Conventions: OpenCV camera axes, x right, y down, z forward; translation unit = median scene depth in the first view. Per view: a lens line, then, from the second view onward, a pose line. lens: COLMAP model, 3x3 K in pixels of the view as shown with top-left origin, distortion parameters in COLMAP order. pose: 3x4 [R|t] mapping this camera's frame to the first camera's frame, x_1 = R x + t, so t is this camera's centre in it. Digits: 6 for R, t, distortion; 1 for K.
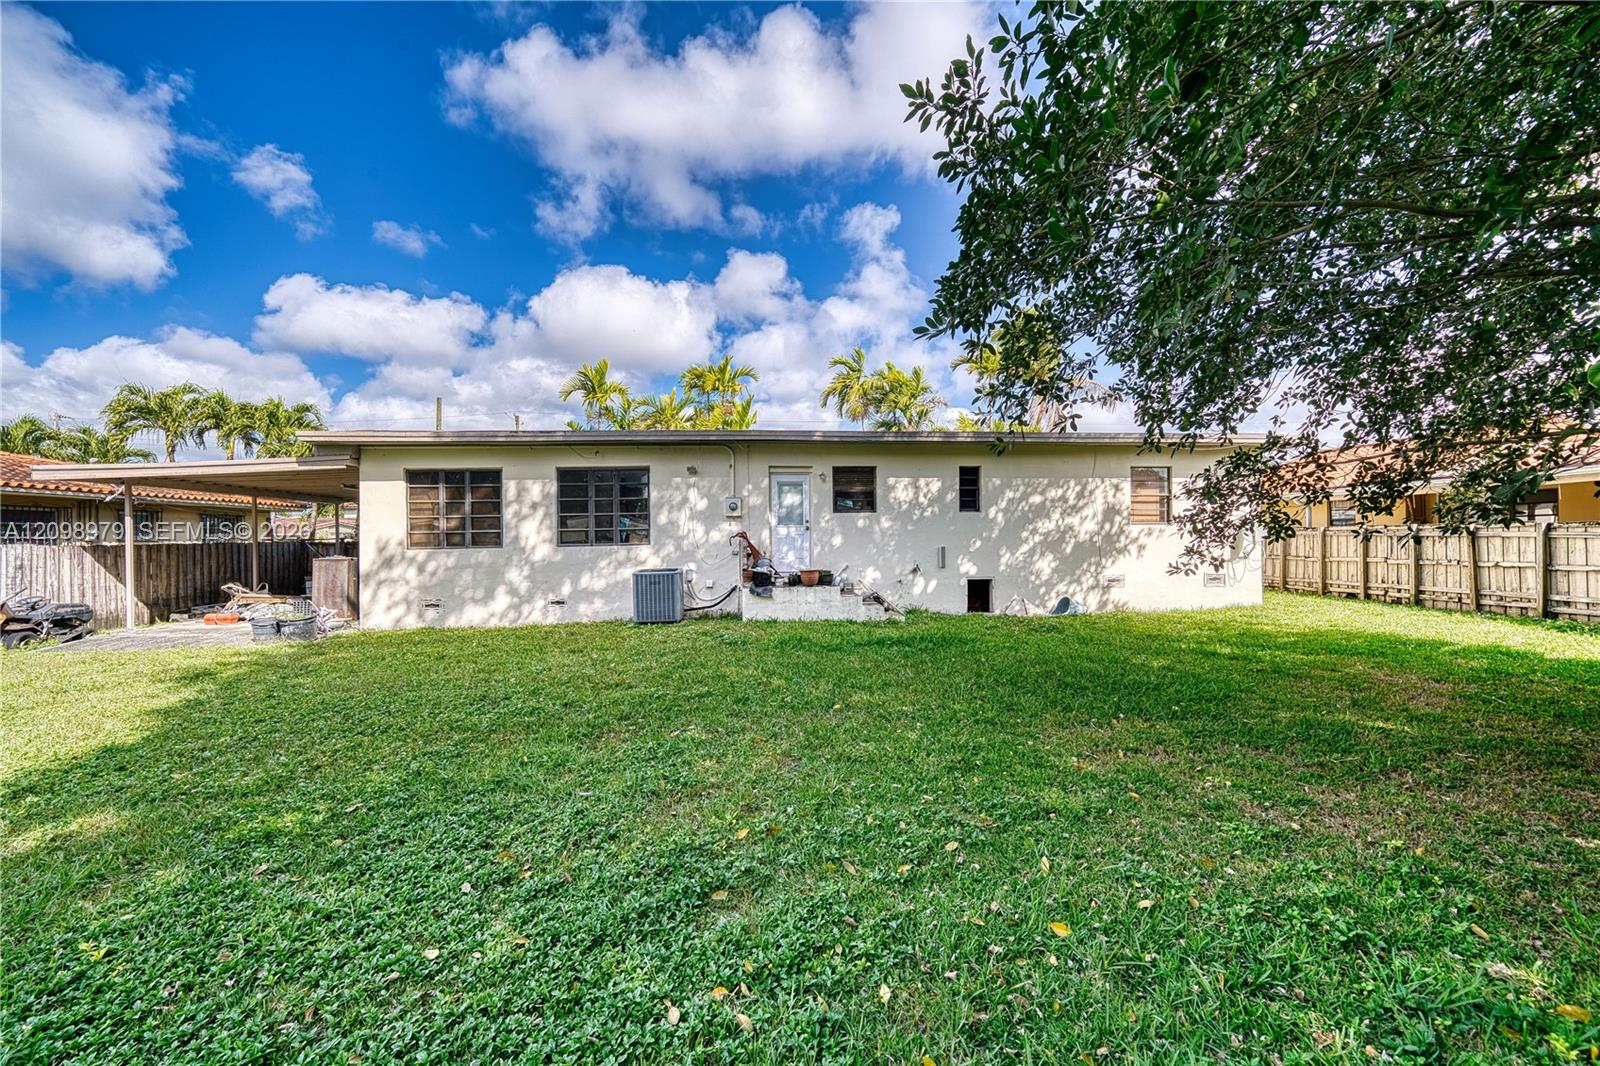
lens RADIAL K [[644.5, 0, 806.7], [0, 644.5, 528.2], [0, 0, 1]] dist [0.001150, -0.000125]
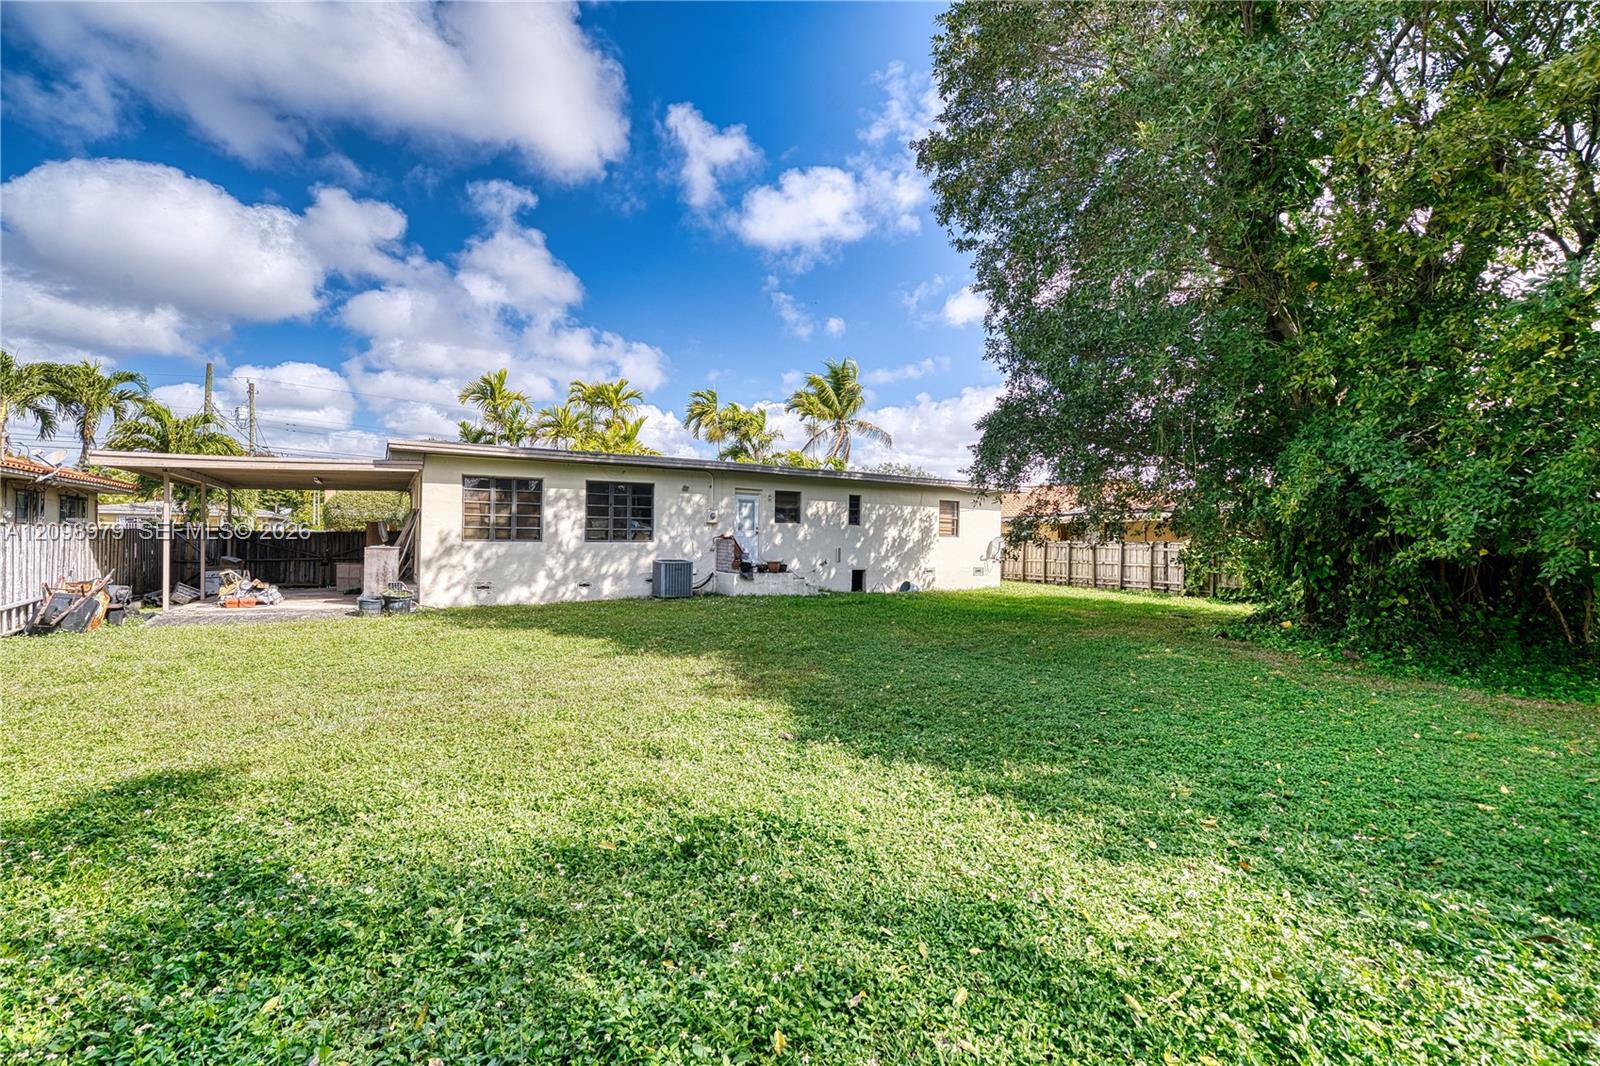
lens RADIAL K [[704.8, 0, 798.4], [0, 704.8, 531.6], [0, 0, 1]] dist [0.000162, 0.000061]
pose [[0.899011, 0.031038, 0.436825, -0.623474], [-0.033099, 0.999448, -0.002896, -0.001384], [-0.436674, -0.011855, 0.899542, -0.460447]]
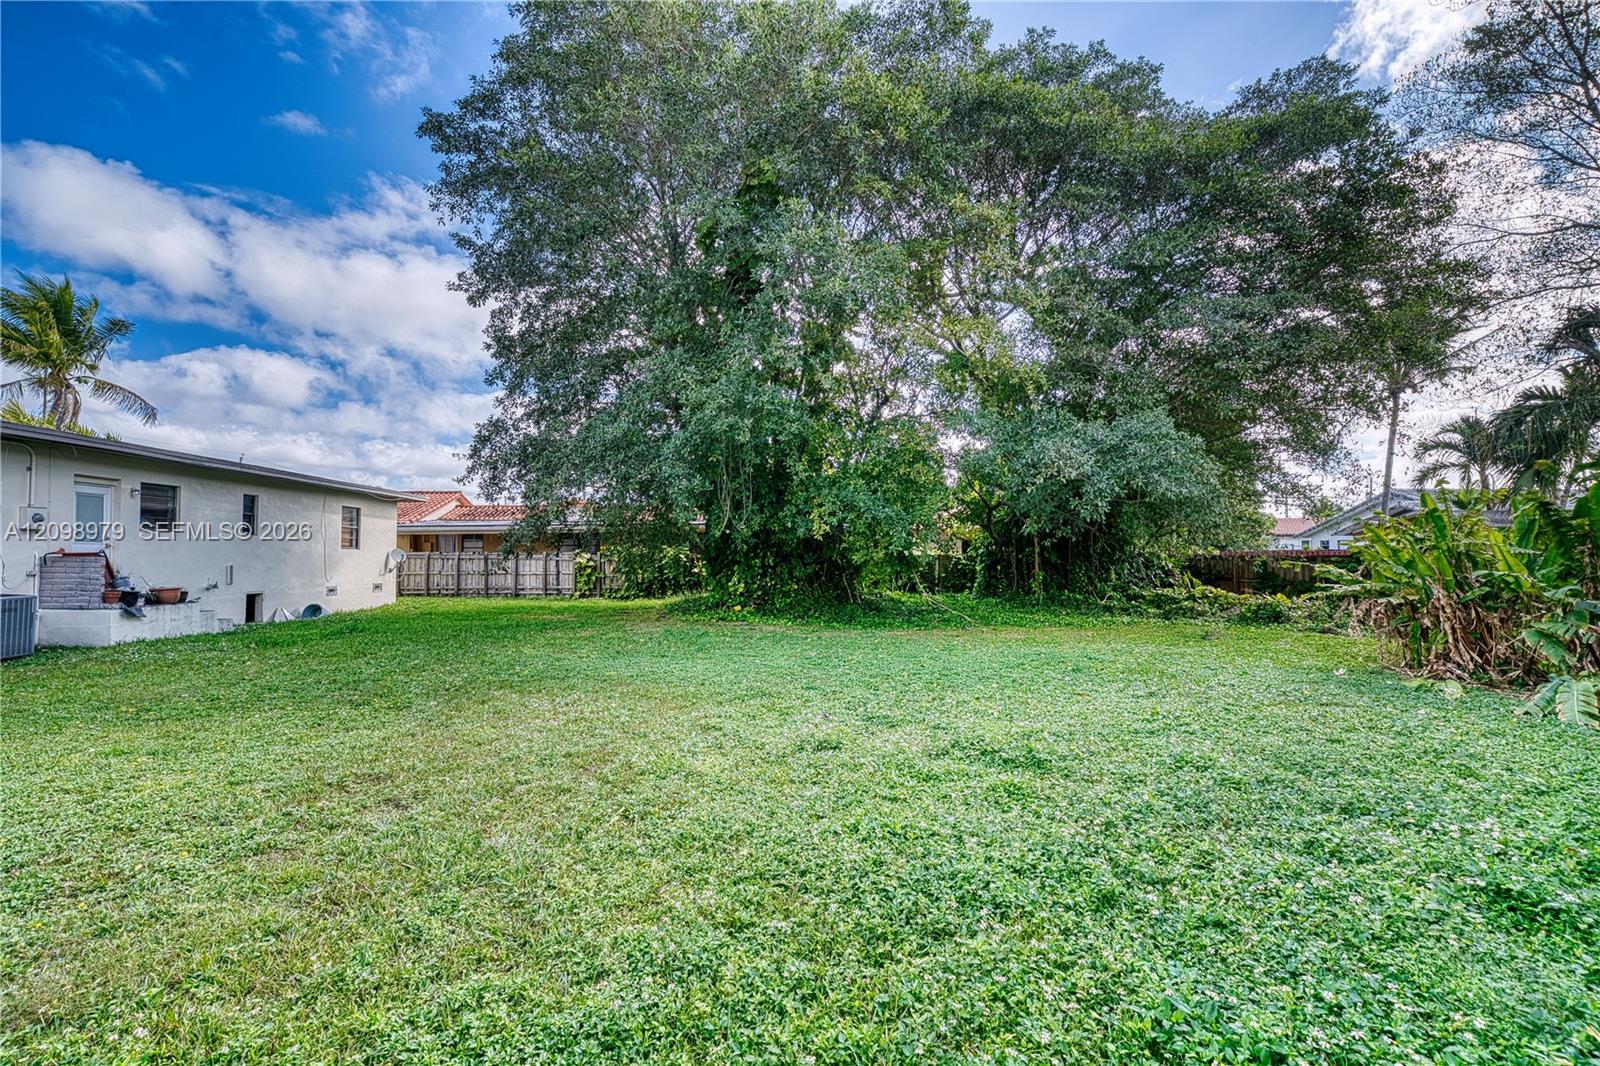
lens RADIAL K [[704.8, 0, 798.4], [0, 704.8, 531.6], [0, 0, 1]] dist [0.000162, 0.000061]
pose [[0.035336, 0.044465, 0.998386, -1.017173], [-0.016789, 0.998895, -0.043894, 0.008113], [-0.999234, -0.015211, 0.036044, -0.023432]]
